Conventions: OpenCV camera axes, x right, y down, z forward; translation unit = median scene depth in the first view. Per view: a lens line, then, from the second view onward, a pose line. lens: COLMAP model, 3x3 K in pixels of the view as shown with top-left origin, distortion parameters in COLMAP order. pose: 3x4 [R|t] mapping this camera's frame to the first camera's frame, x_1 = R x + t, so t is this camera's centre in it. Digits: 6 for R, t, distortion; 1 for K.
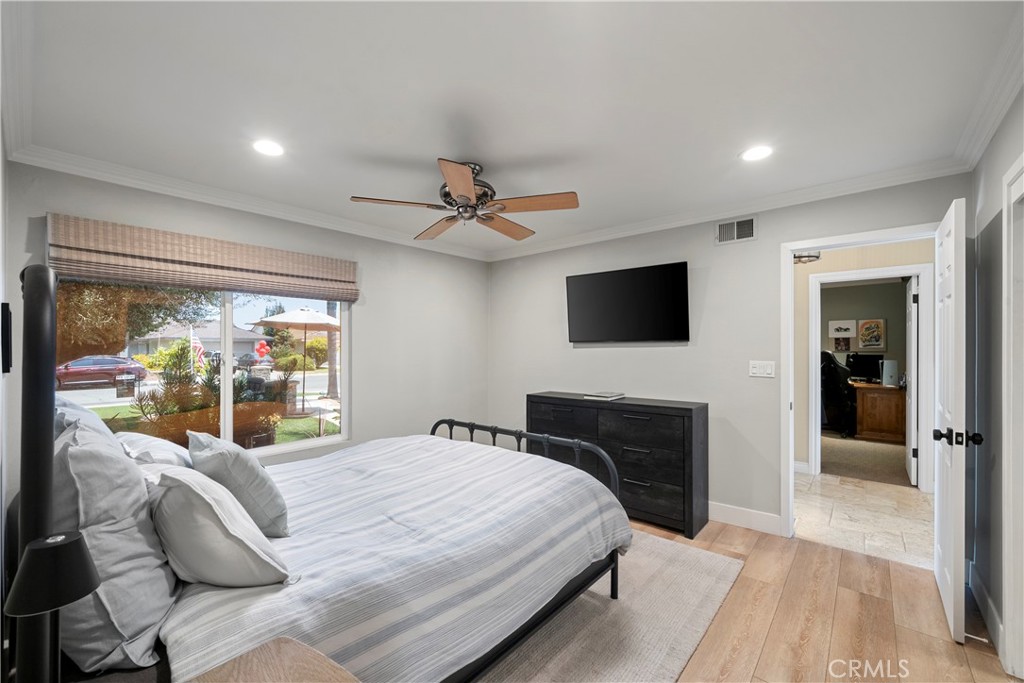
lens RADIAL K [[420.8, 0, 512.0], [0, 420.8, 341.5], [0, 0, 1]] dist [0.002045, 0.000140]
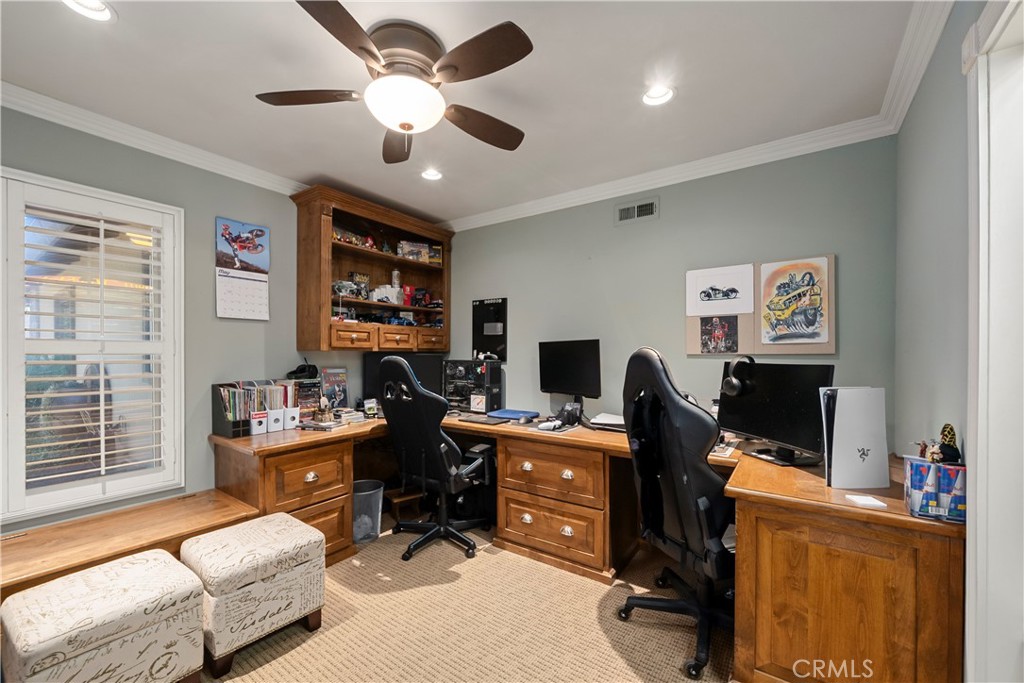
lens RADIAL K [[410.0, 0, 512.1], [0, 410.0, 350.1], [0, 0, 1]] dist [-0.000913, -0.000073]
pose [[0.995772, 0.005270, 0.091707, 0.592676], [-0.005482, 0.999983, 0.002057, 0.020500], [-0.091694, -0.002551, 0.995784, 0.687655]]
